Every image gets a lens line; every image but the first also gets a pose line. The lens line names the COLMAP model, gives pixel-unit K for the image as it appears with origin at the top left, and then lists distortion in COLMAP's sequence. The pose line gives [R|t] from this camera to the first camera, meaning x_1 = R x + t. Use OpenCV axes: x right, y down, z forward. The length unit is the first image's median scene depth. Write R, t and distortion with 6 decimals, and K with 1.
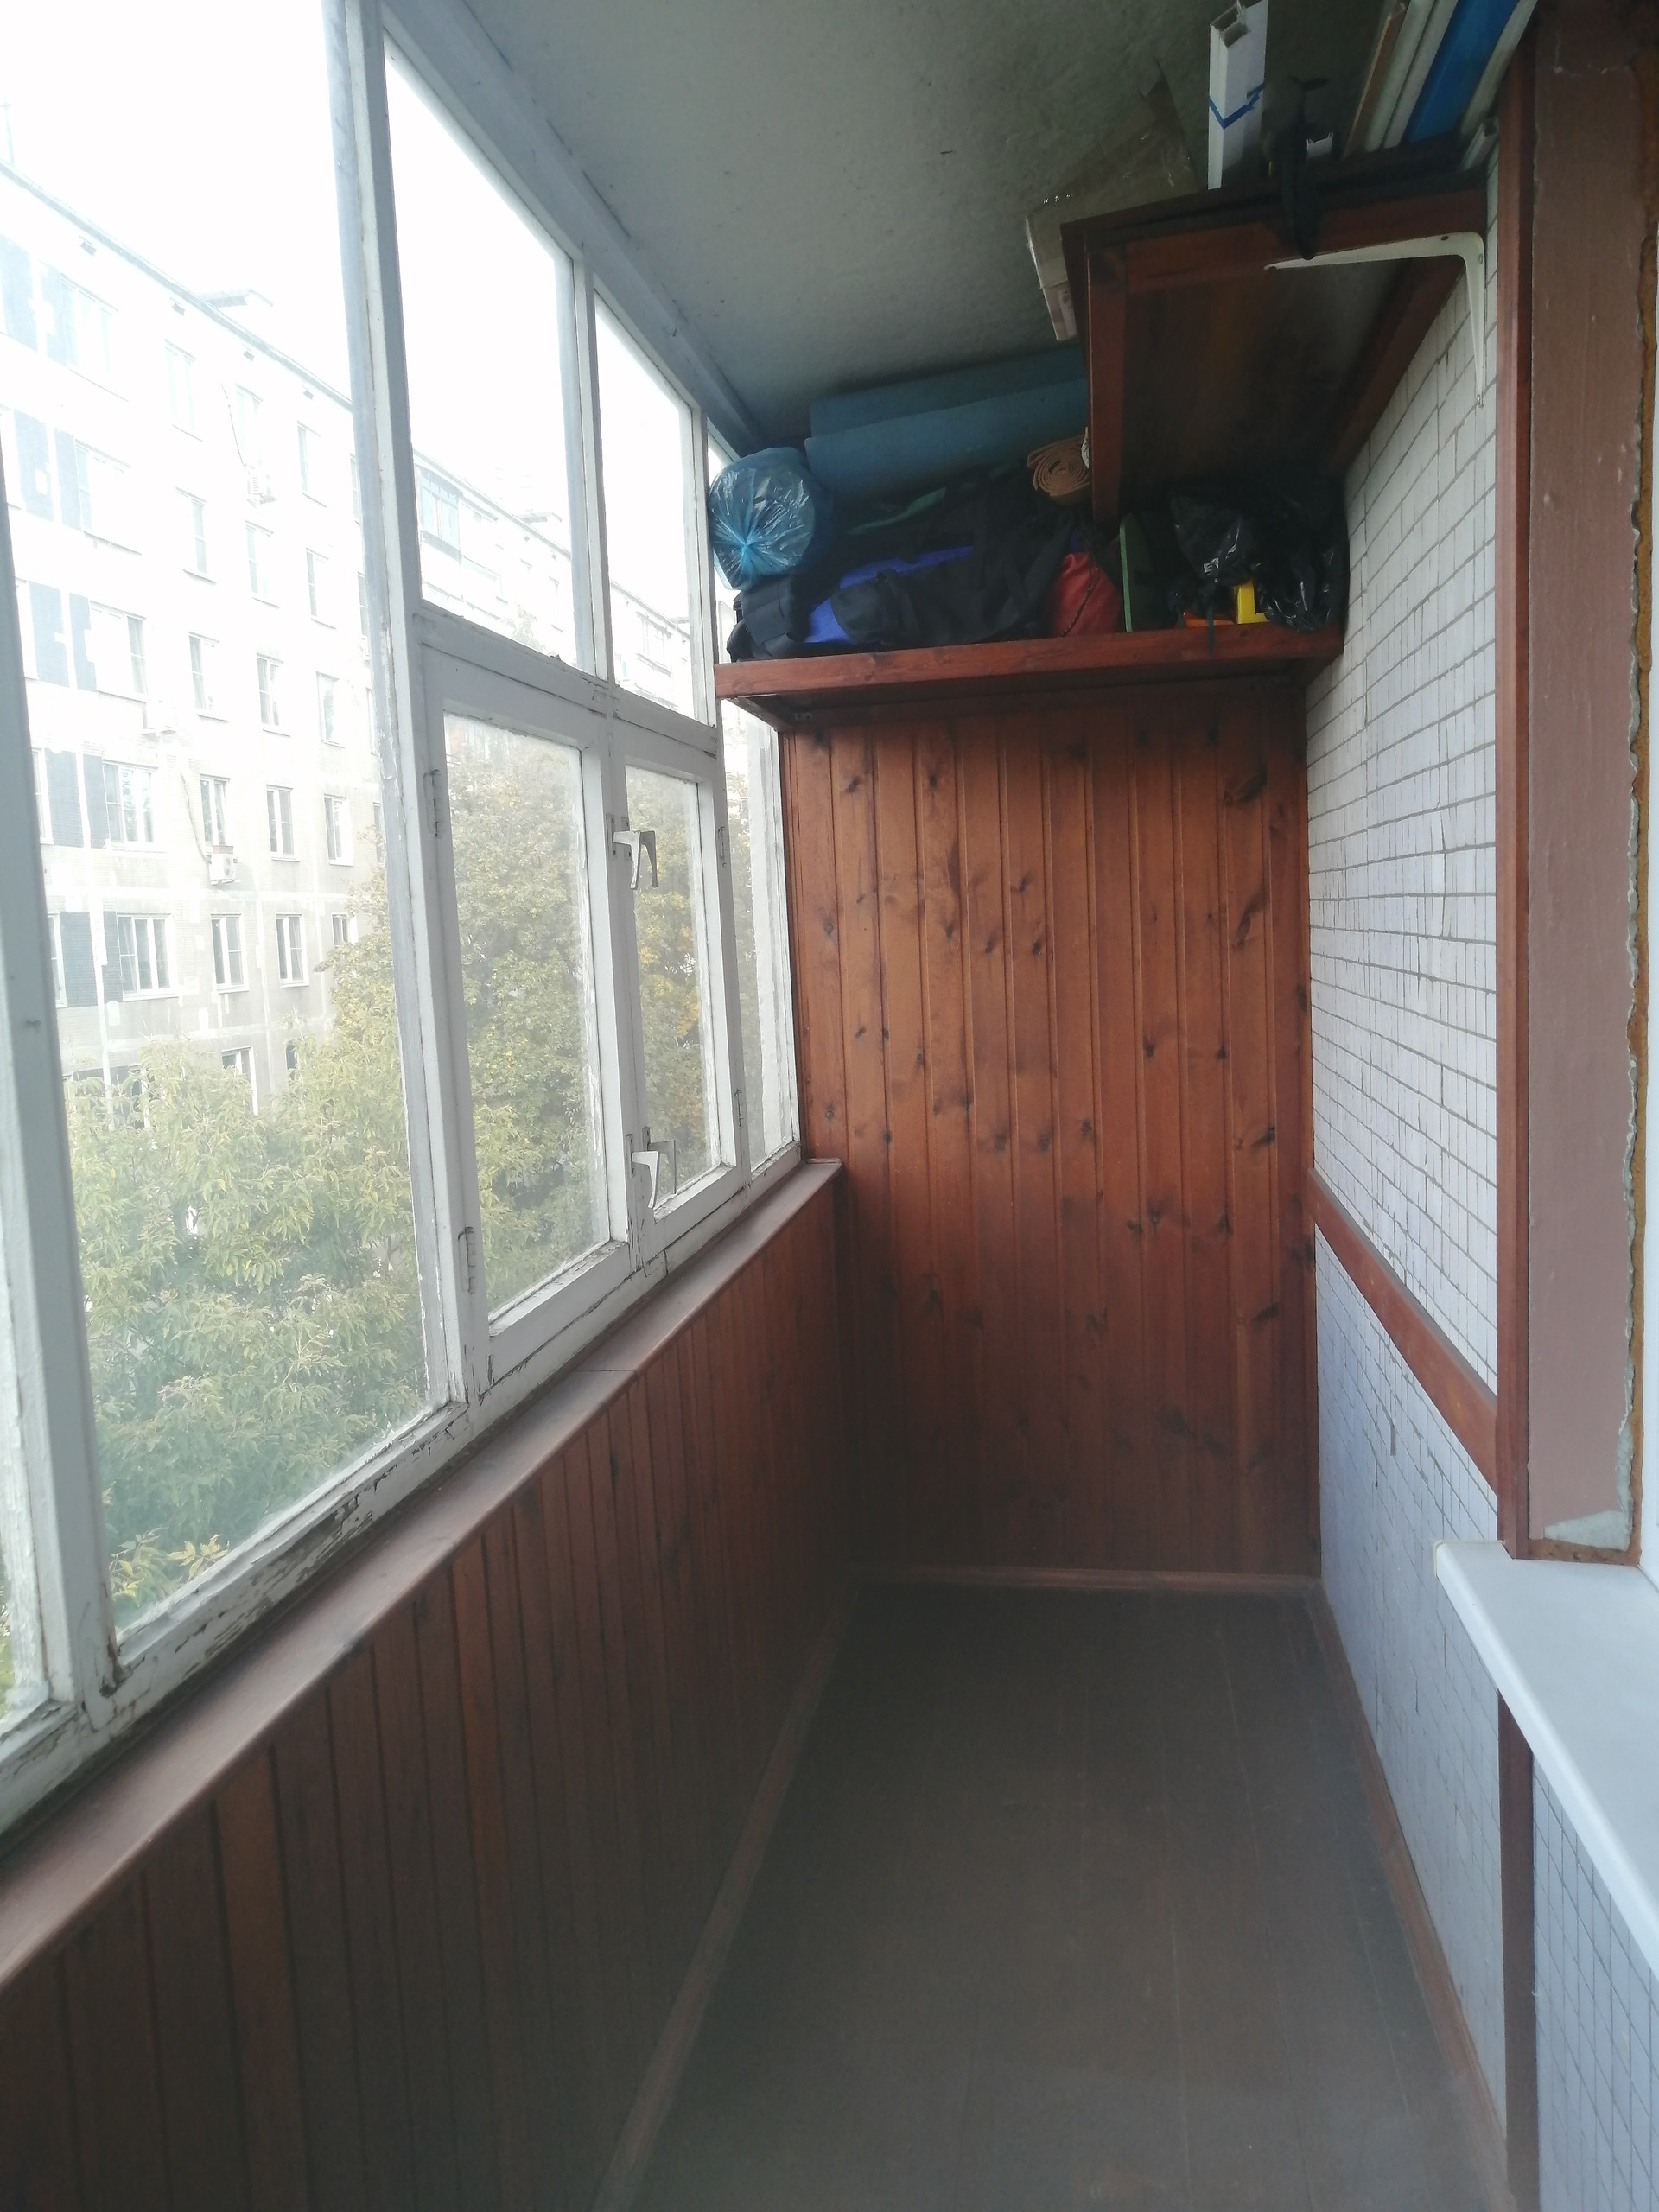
lens RADIAL K [[1705.5, 0, 829.8], [0, 1705.5, 1106.1], [0, 0, 1]] dist [-0.009700, -0.000439]
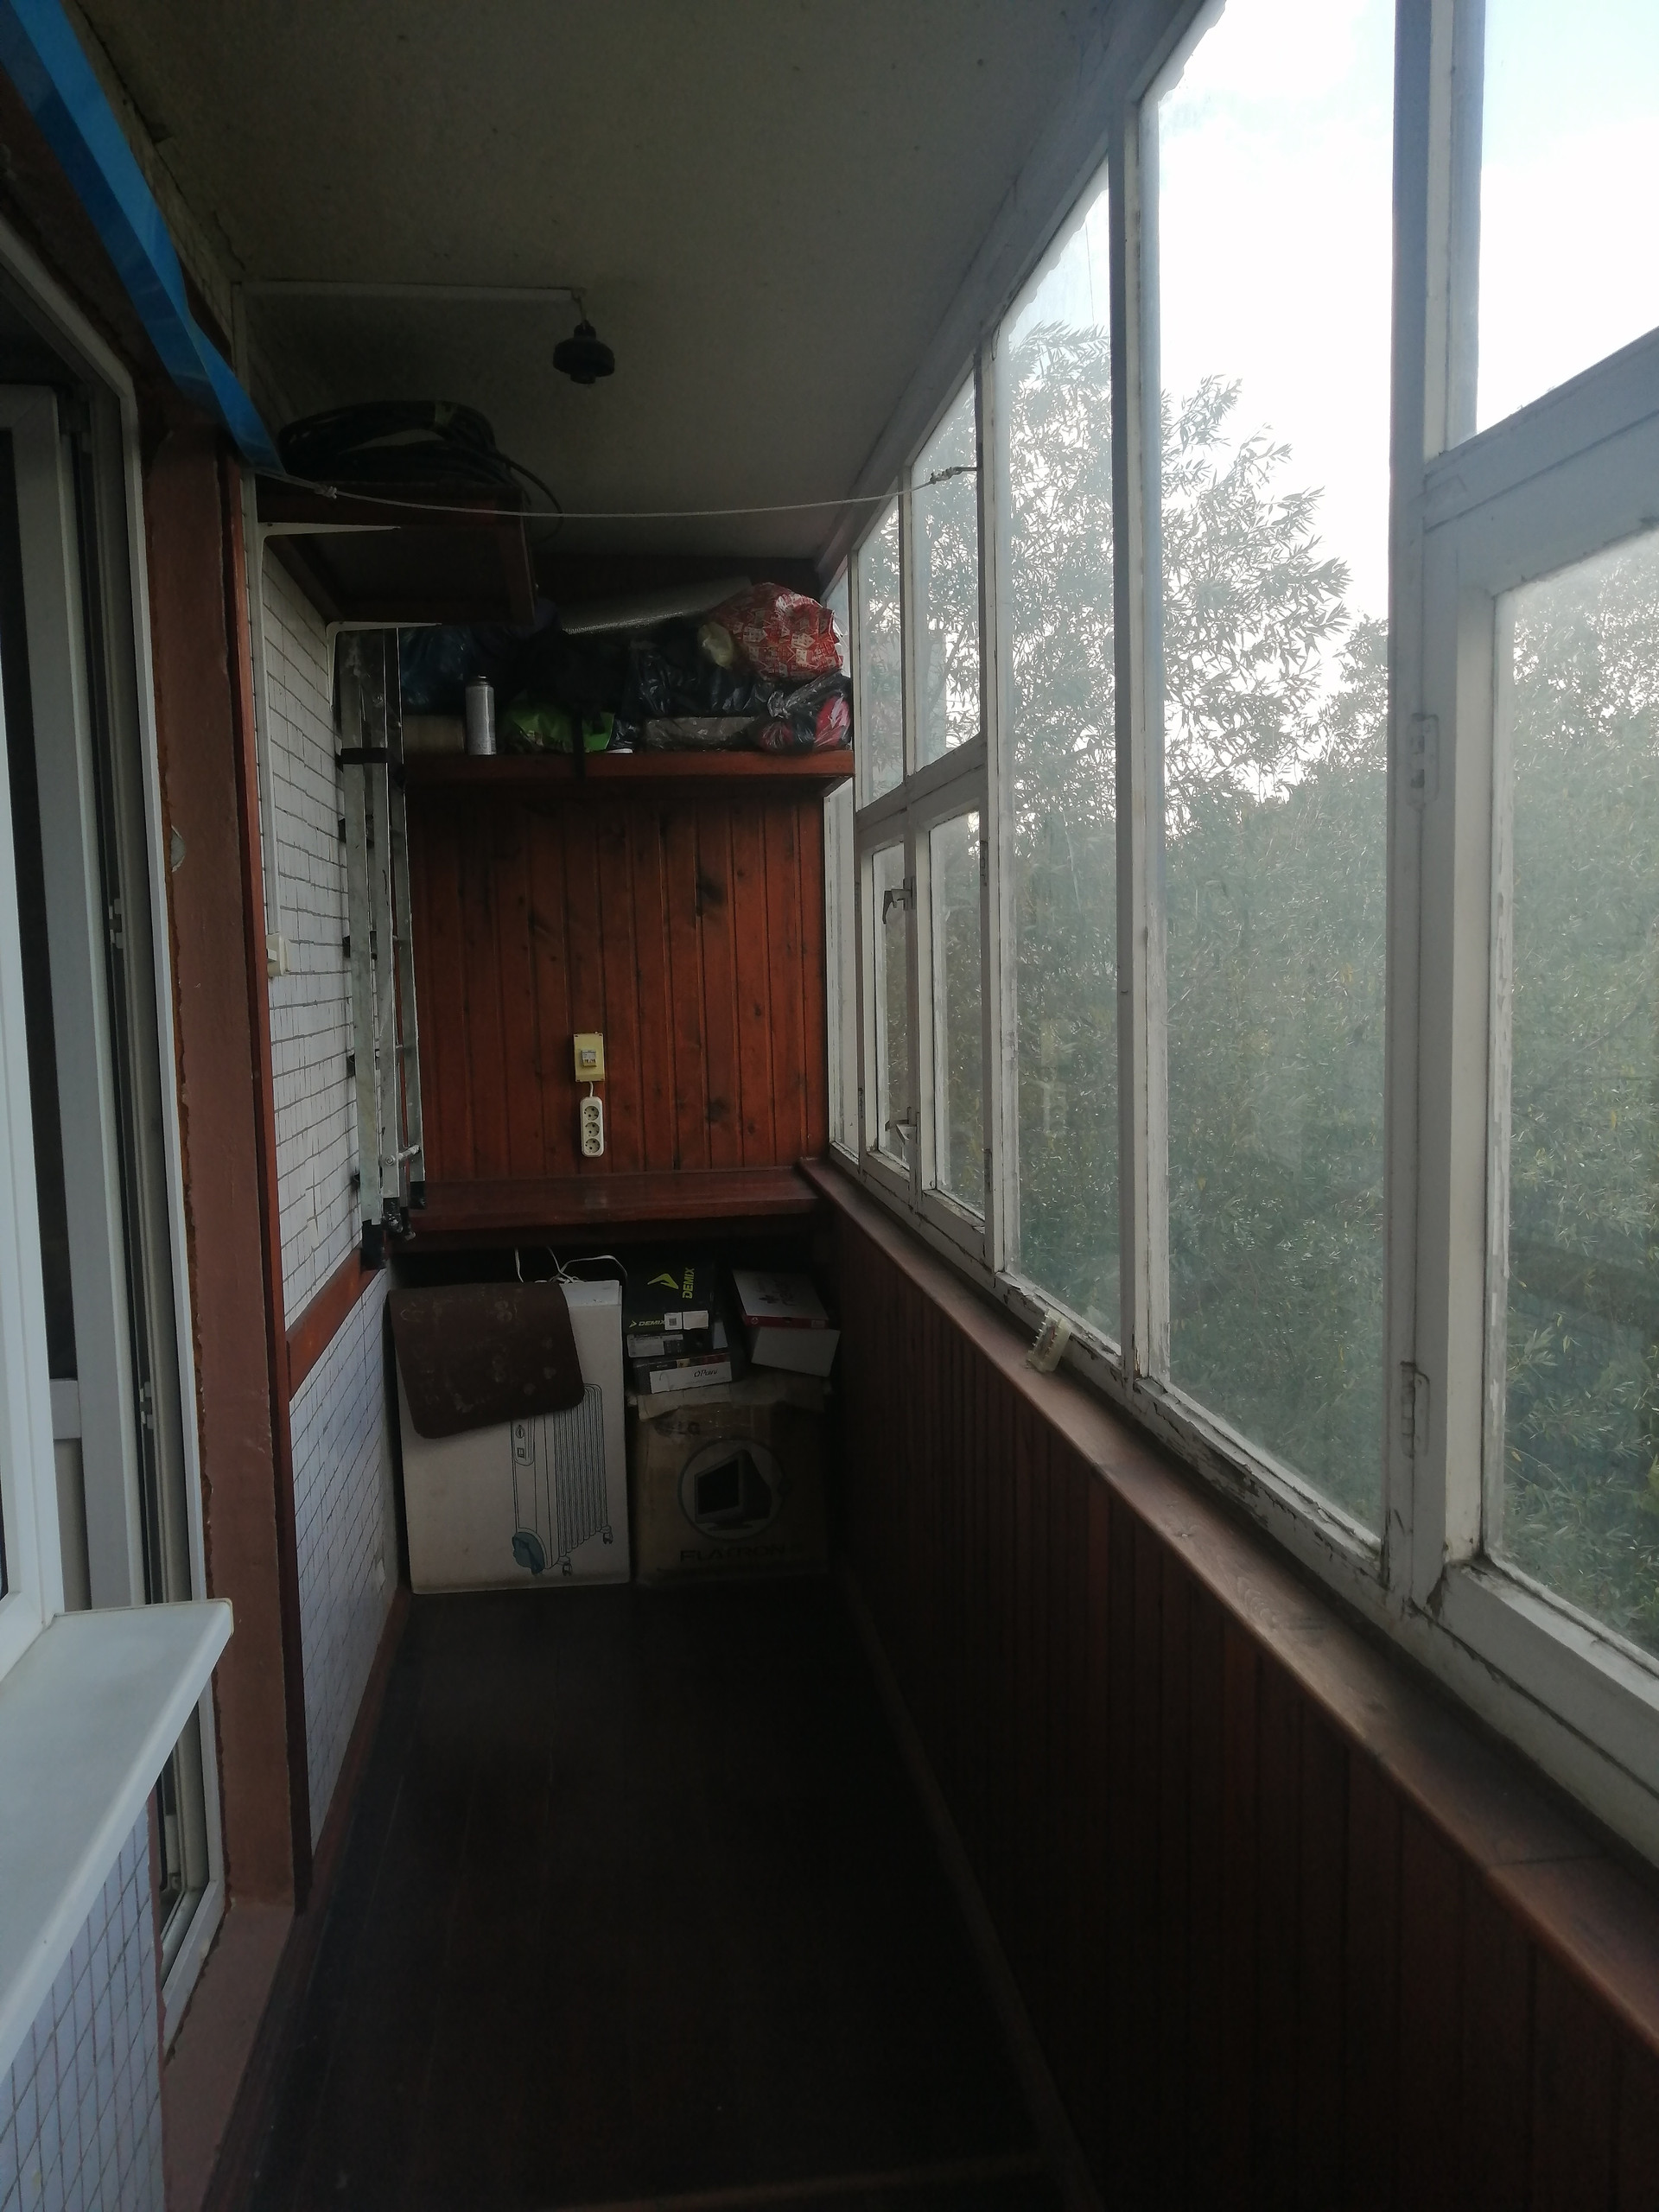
lens RADIAL K [[1705.5, 0, 829.2], [0, 1705.5, 1107.6], [0, 0, 1]] dist [-0.009700, -0.000439]
pose [[-0.953972, 0.090016, -0.286068, 0.236628], [0.030514, 0.978074, 0.206008, -0.209104], [0.298340, 0.187796, -0.935802, 1.826900]]
